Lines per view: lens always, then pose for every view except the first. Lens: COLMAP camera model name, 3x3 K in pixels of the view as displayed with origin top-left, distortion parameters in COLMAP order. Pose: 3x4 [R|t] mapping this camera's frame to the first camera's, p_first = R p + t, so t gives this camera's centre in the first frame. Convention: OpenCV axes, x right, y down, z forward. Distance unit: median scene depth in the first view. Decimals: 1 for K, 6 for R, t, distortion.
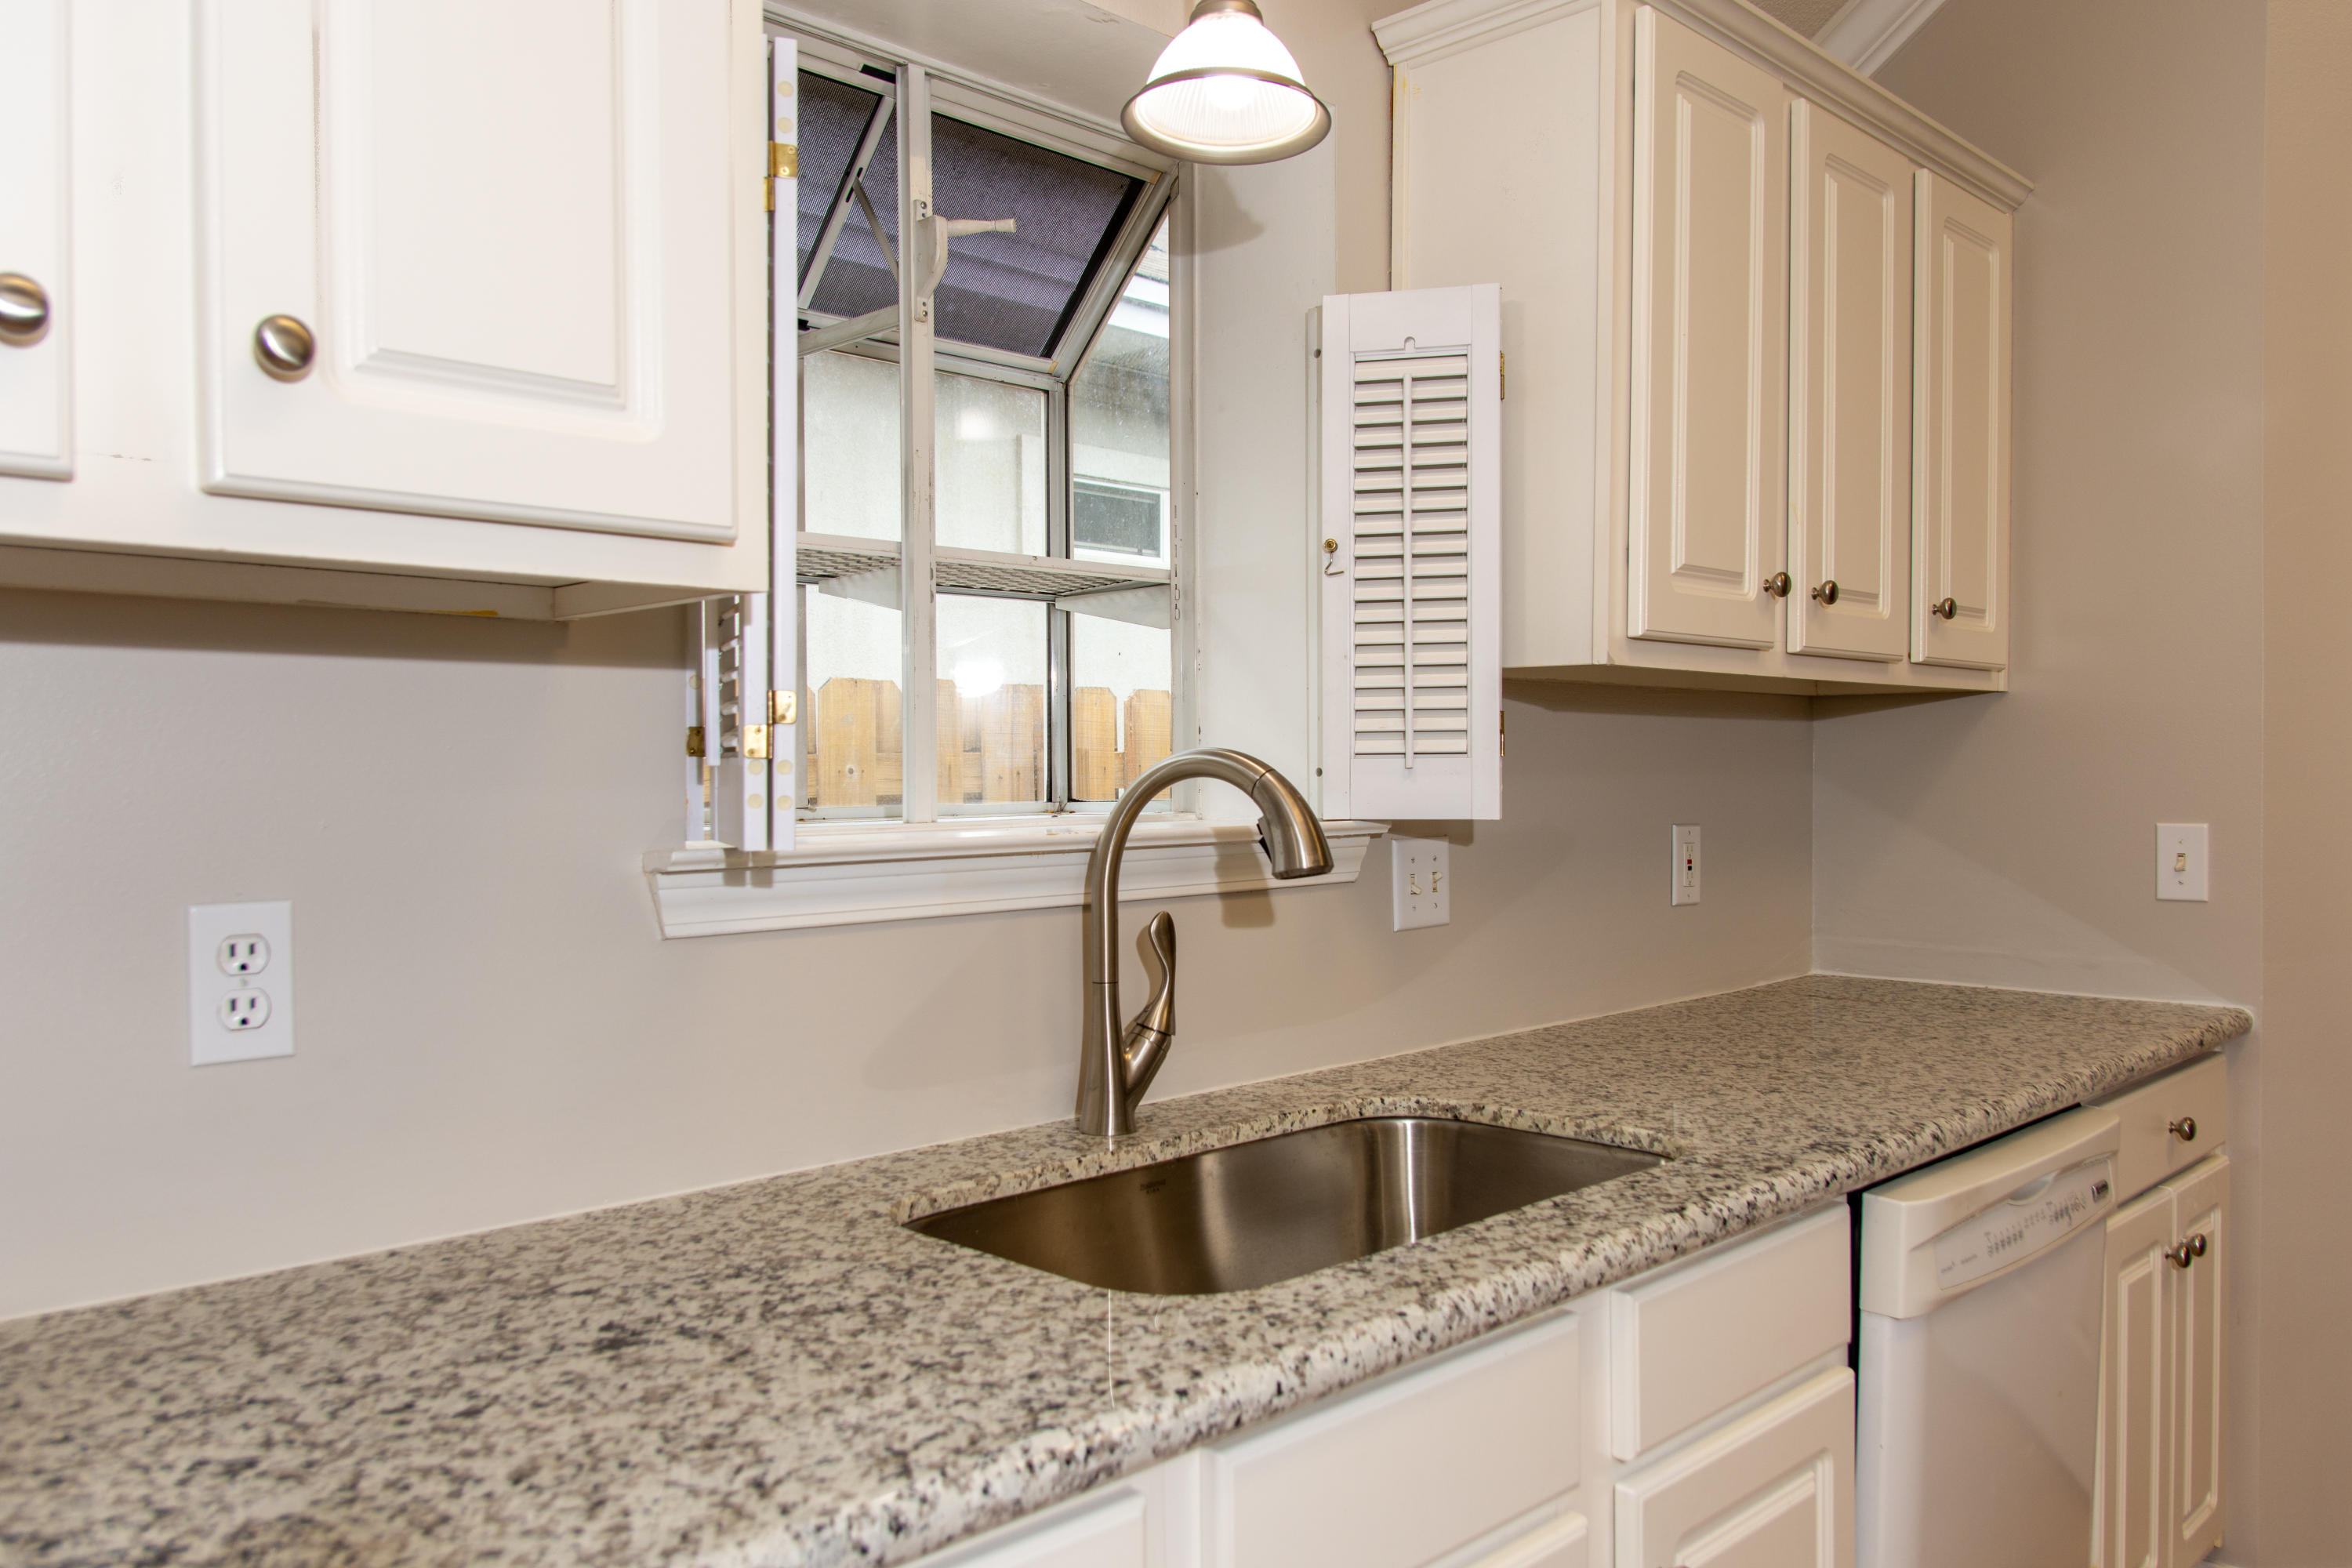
lens RADIAL K [[1821.0, 0, 1107.3], [0, 1821.0, 836.0], [0, 0, 1]] dist [-0.004810, 0.002094]
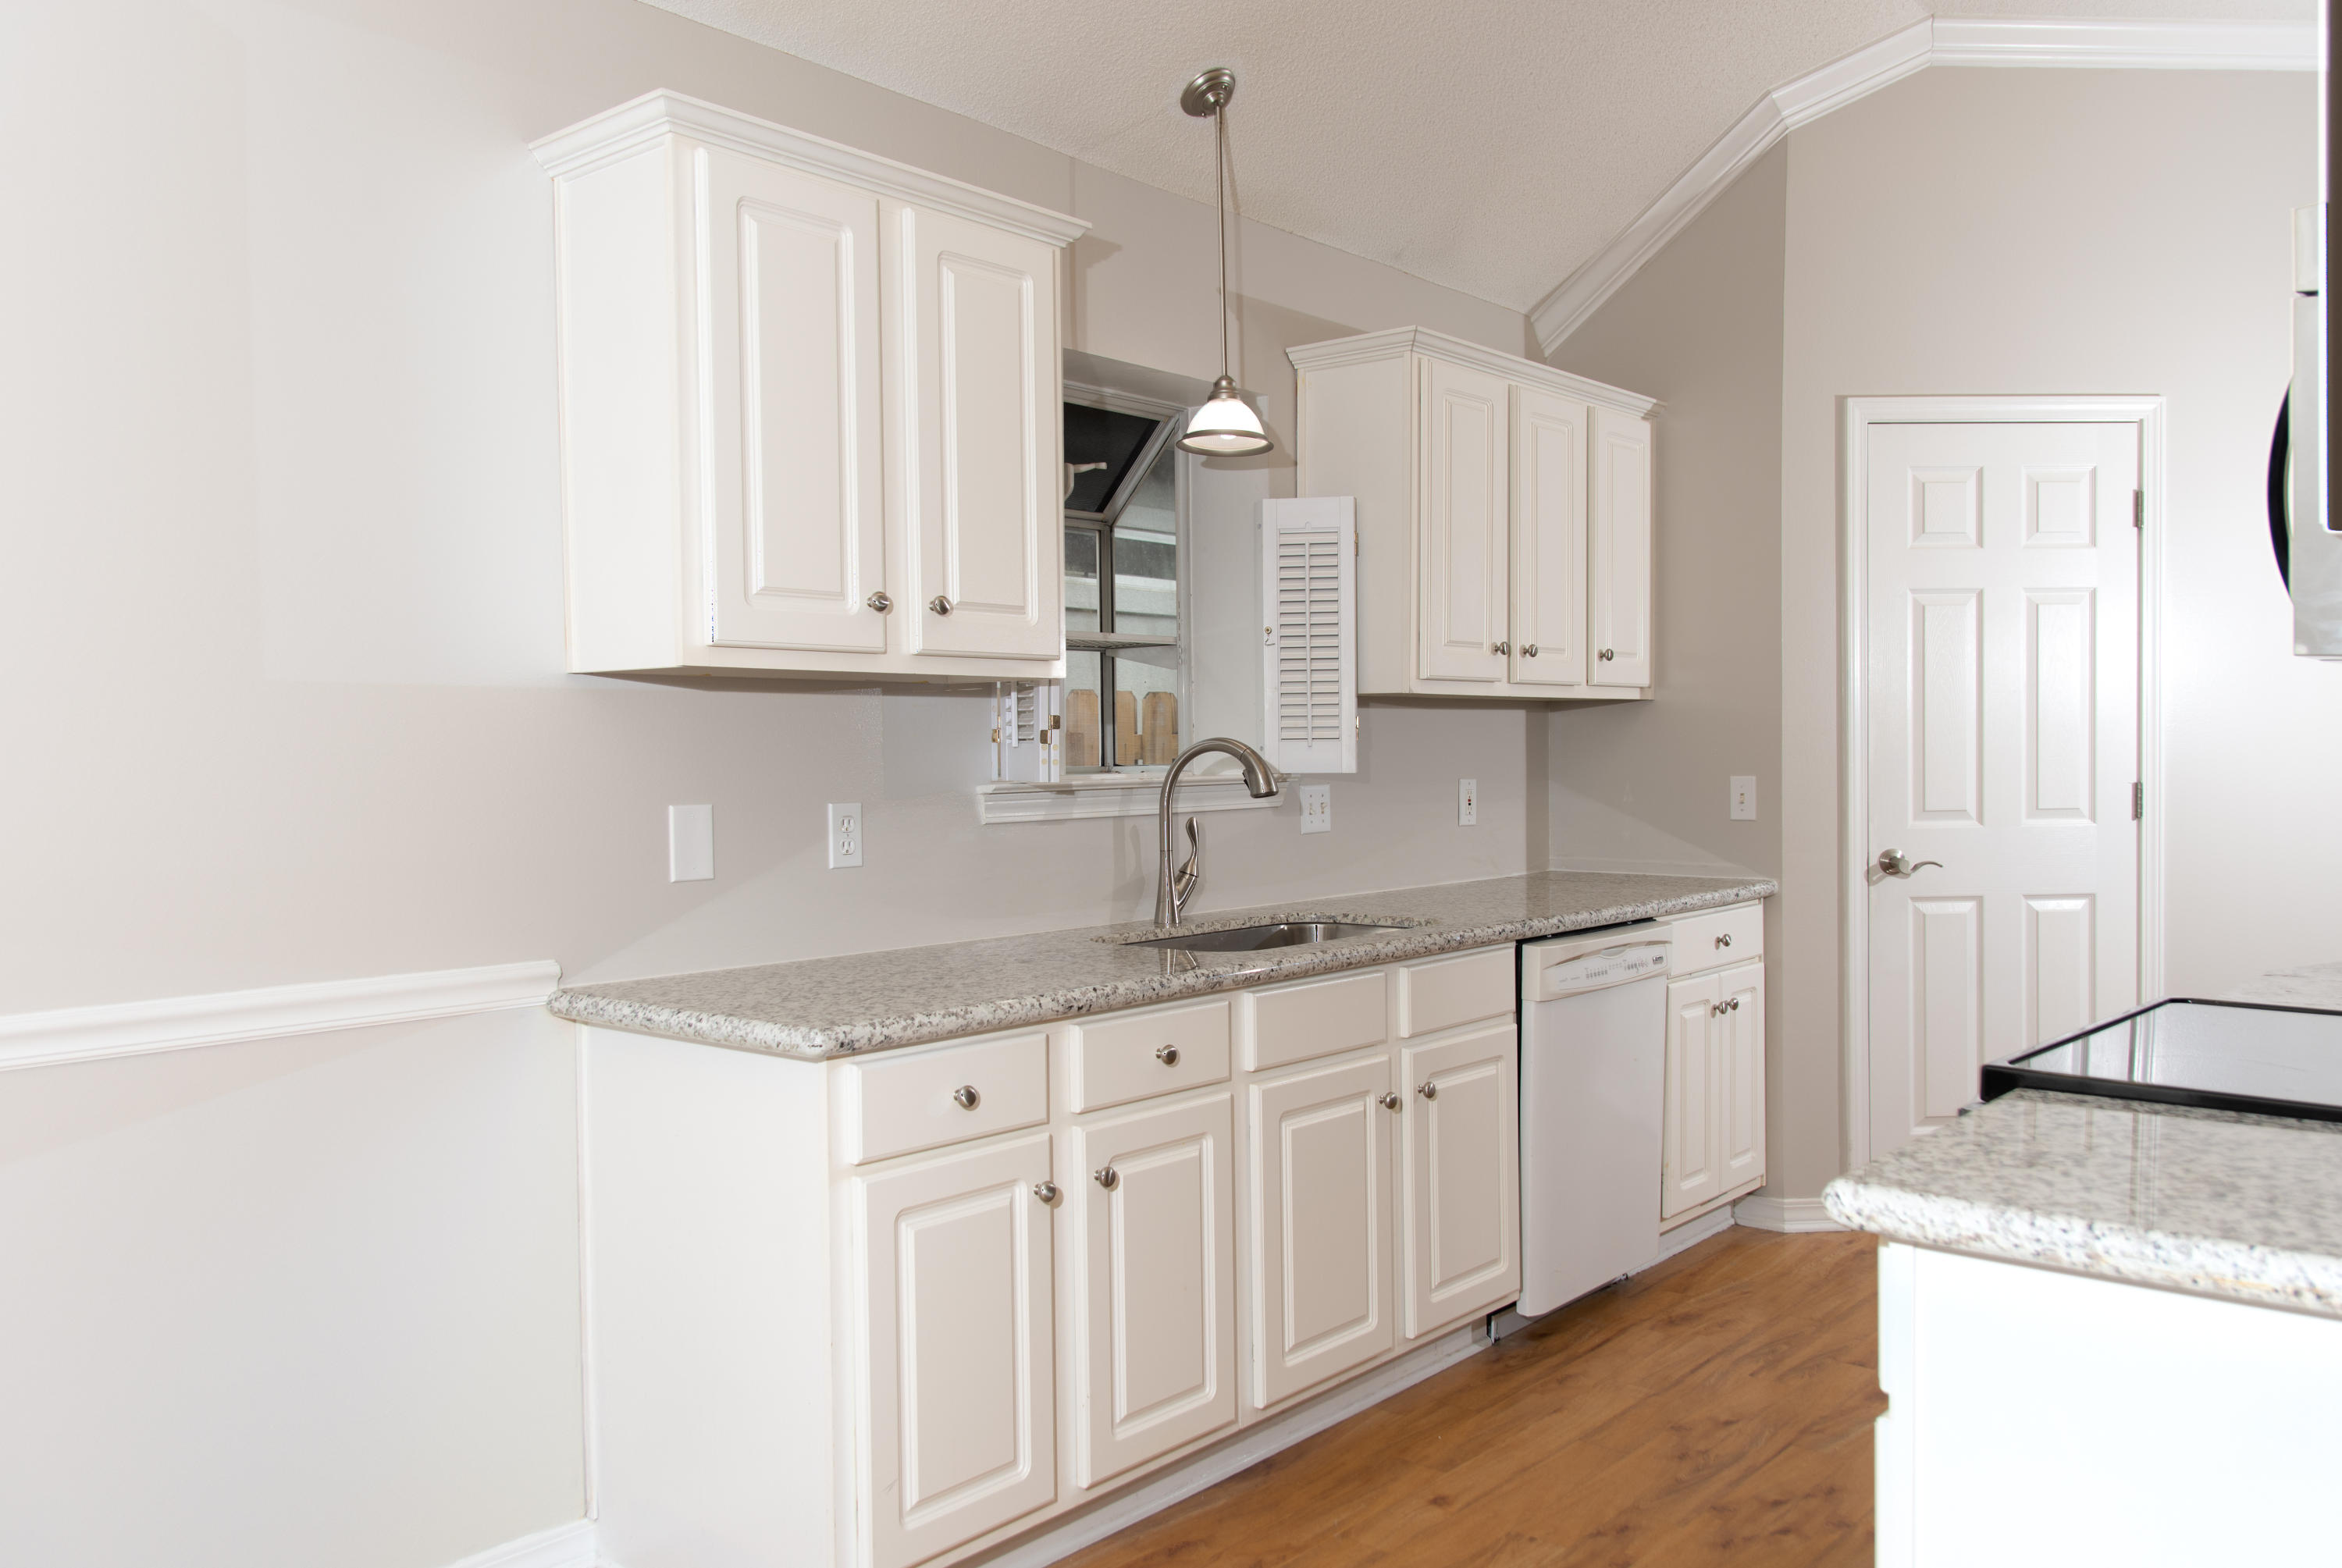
lens RADIAL K [[1813.1, 0, 1175.7], [0, 1813.1, 786.2], [0, 0, 1]] dist [-0.004810, 0.002094]
pose [[0.994730, -0.006382, 0.102332, -0.179012], [0.008028, 0.999845, -0.015679, 0.035108], [-0.102216, 0.016418, 0.994627, -0.933823]]
